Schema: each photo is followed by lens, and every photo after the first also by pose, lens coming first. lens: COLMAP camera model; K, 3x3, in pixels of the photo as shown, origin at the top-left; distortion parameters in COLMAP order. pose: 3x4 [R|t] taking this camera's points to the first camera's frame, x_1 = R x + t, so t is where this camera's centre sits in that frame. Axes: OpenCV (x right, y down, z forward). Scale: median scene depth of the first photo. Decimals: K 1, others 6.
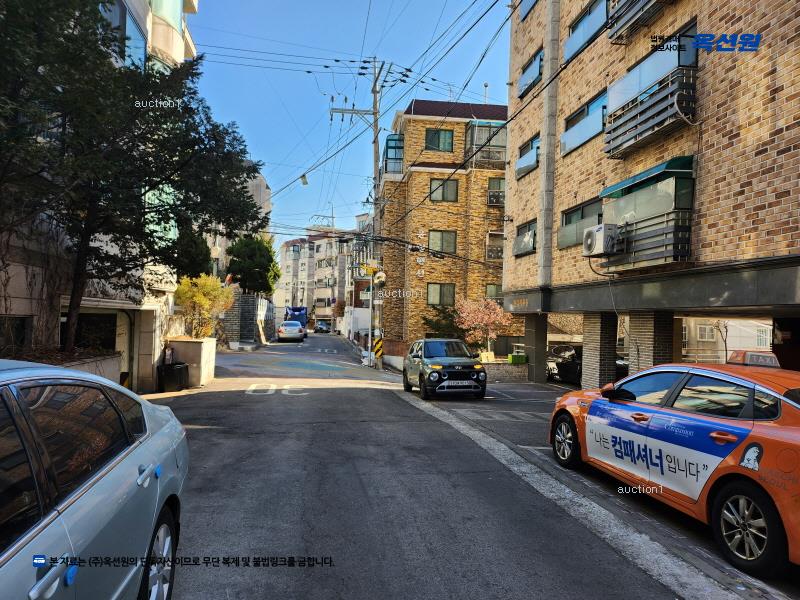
lens RADIAL K [[569.8, 0, 403.6], [0, 569.8, 318.6], [0, 0, 1]] dist [0.064419, -0.062593]
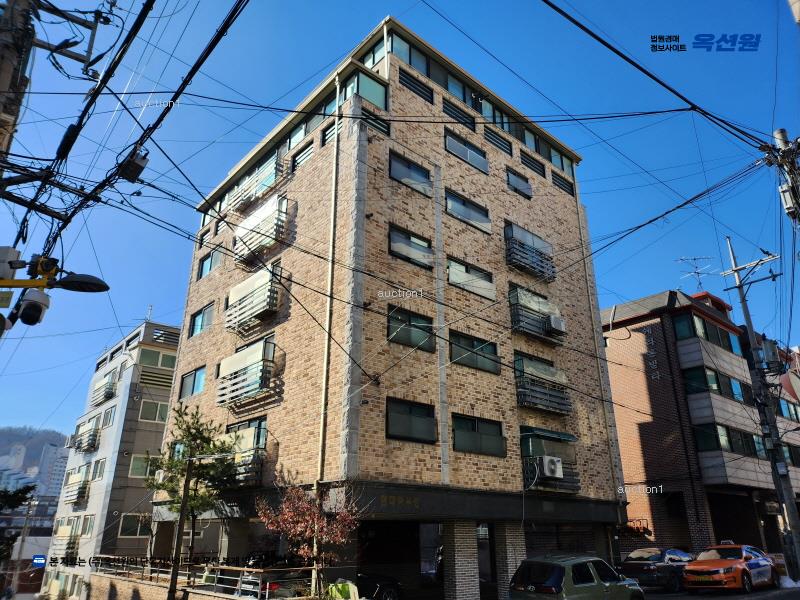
lens RADIAL K [[569.8, 0, 398.7], [0, 569.8, 306.3], [0, 0, 1]] dist [0.064419, -0.062593]
pose [[-0.533220, 0.286143, 0.796115, -0.746659], [-0.020833, 0.936333, -0.350494, -0.002746], [-0.845720, -0.203476, -0.493310, 2.214788]]
